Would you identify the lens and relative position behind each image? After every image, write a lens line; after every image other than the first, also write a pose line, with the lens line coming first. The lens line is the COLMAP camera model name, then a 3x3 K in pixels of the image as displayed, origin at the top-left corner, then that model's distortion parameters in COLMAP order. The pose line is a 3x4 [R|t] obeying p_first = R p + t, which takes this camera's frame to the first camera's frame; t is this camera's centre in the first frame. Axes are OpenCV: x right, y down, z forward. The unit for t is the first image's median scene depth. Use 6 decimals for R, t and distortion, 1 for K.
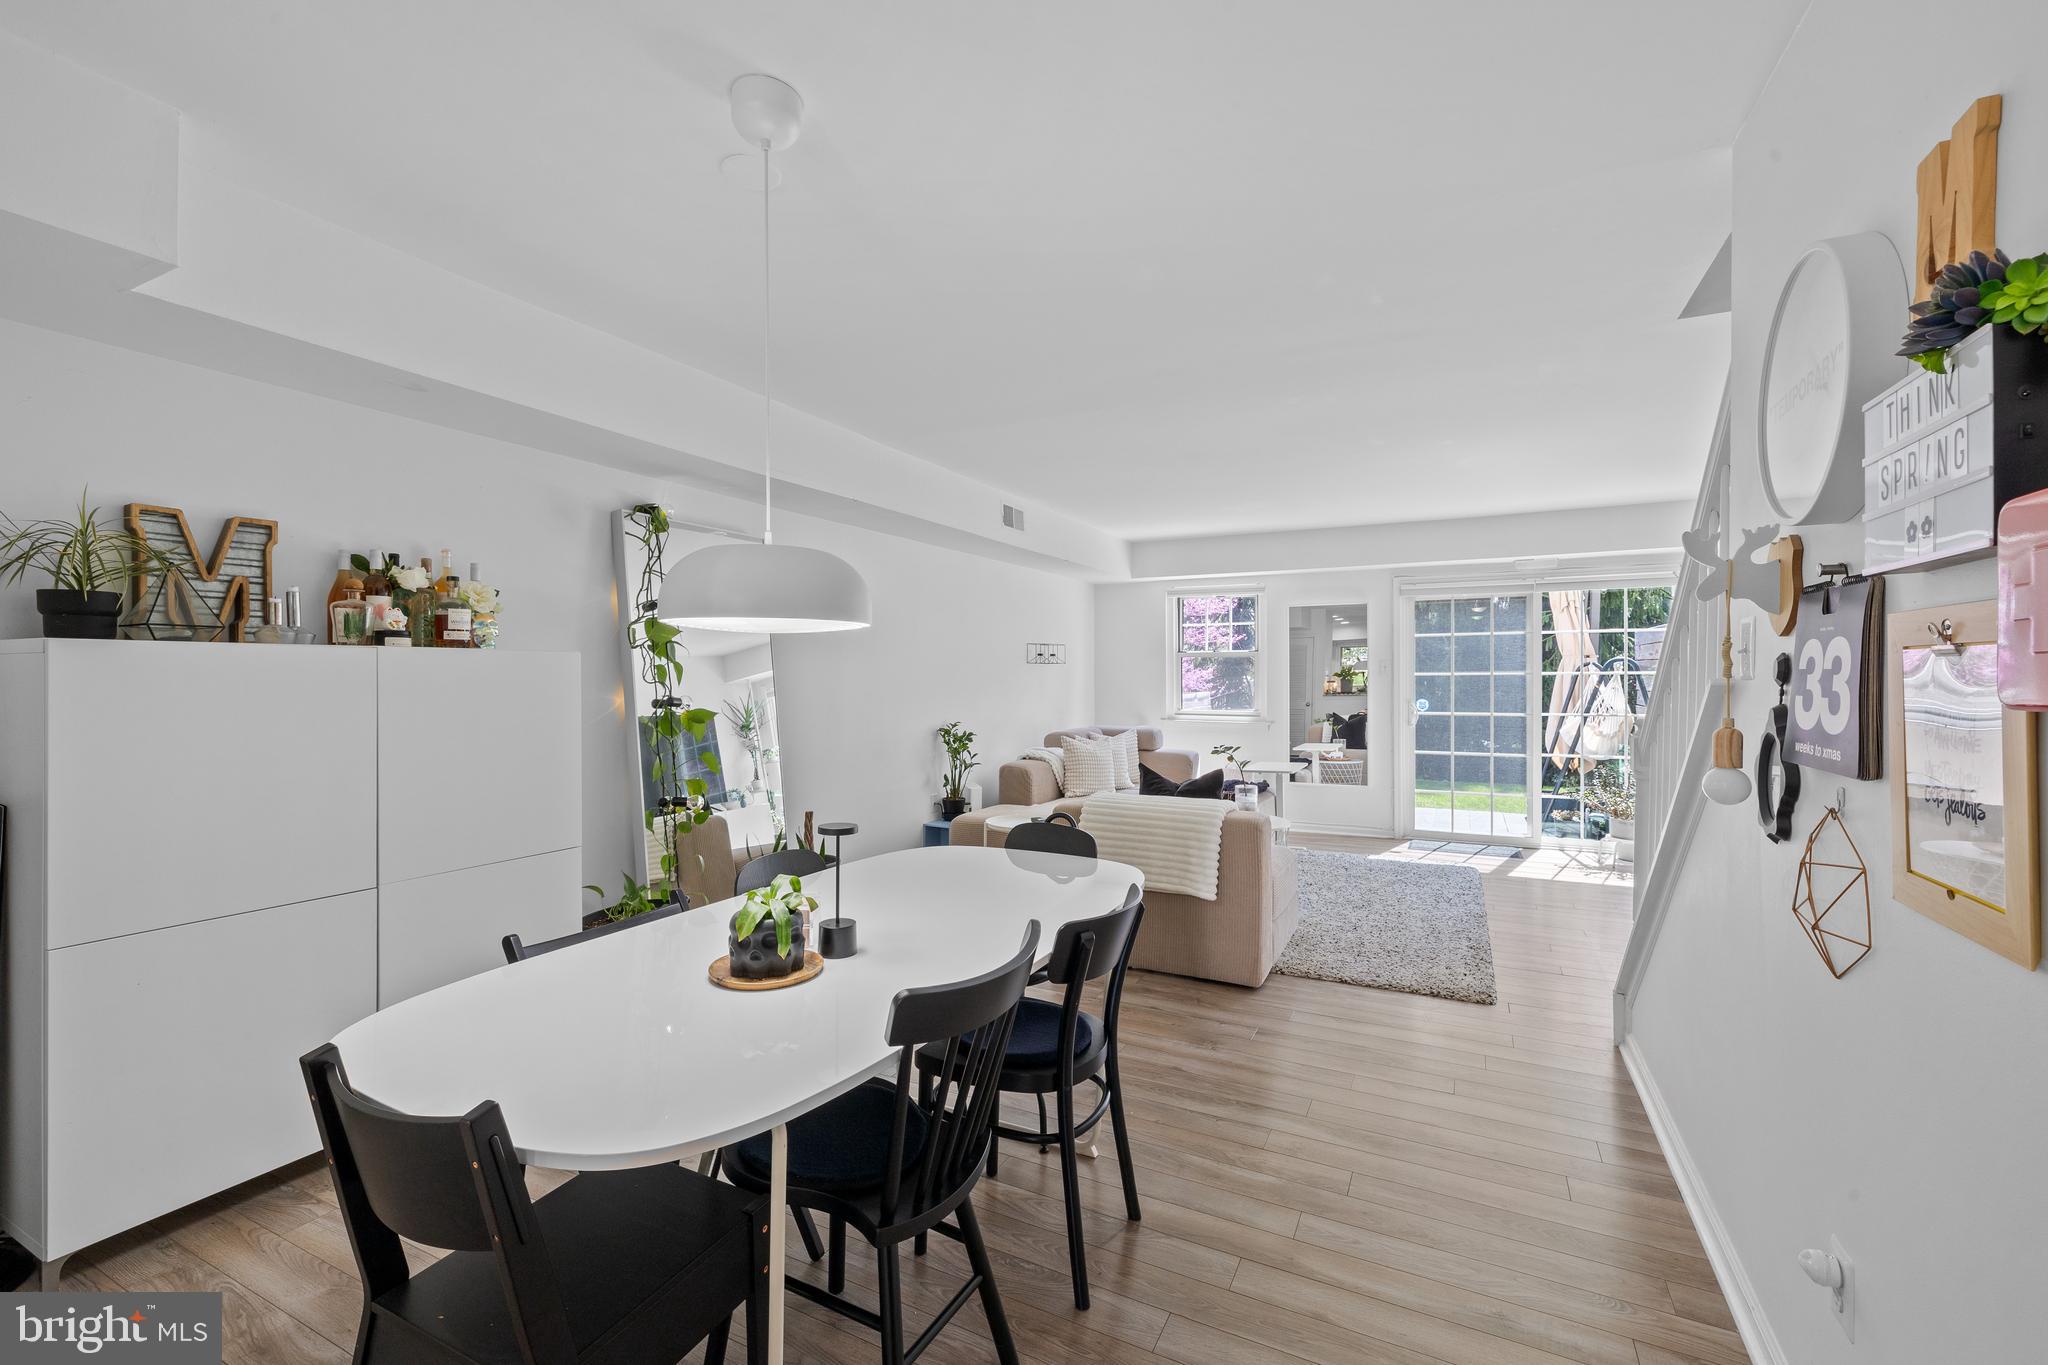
lens RADIAL K [[873.7, 0, 1023.9], [0, 873.7, 673.8], [0, 0, 1]] dist [0.000288, 0.000139]
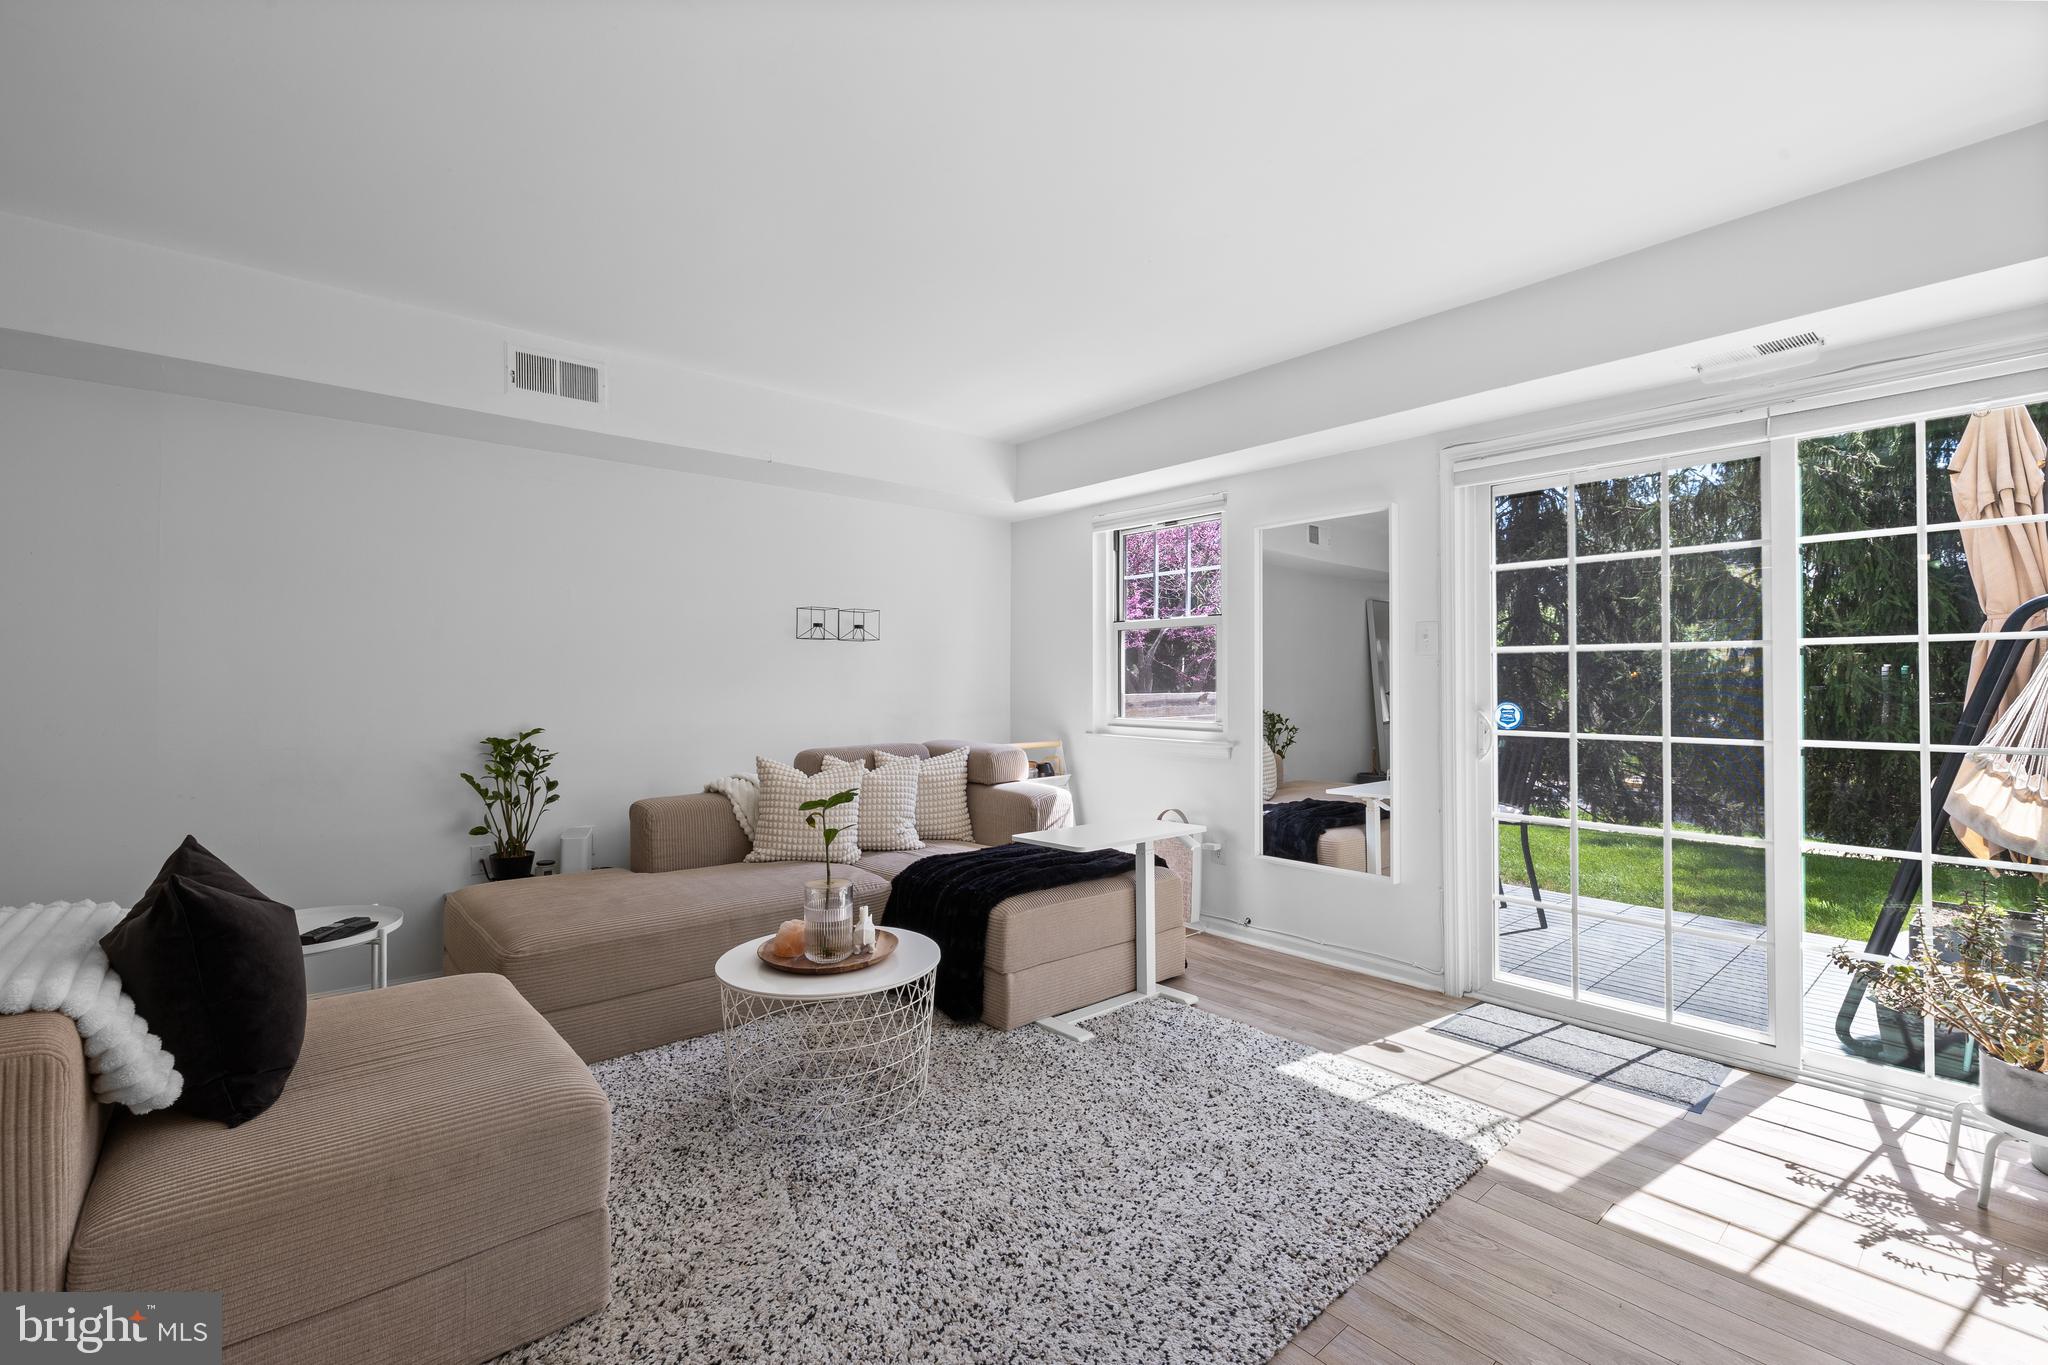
lens RADIAL K [[873.7, 0, 1023.9], [0, 873.7, 673.8], [0, 0, 1]] dist [0.000288, 0.000139]
pose [[0.924826, -0.000652, -0.380389, 0.394306], [-0.000576, 0.999995, -0.003115, 0.014888], [0.380389, 0.003100, 0.924821, 0.468688]]
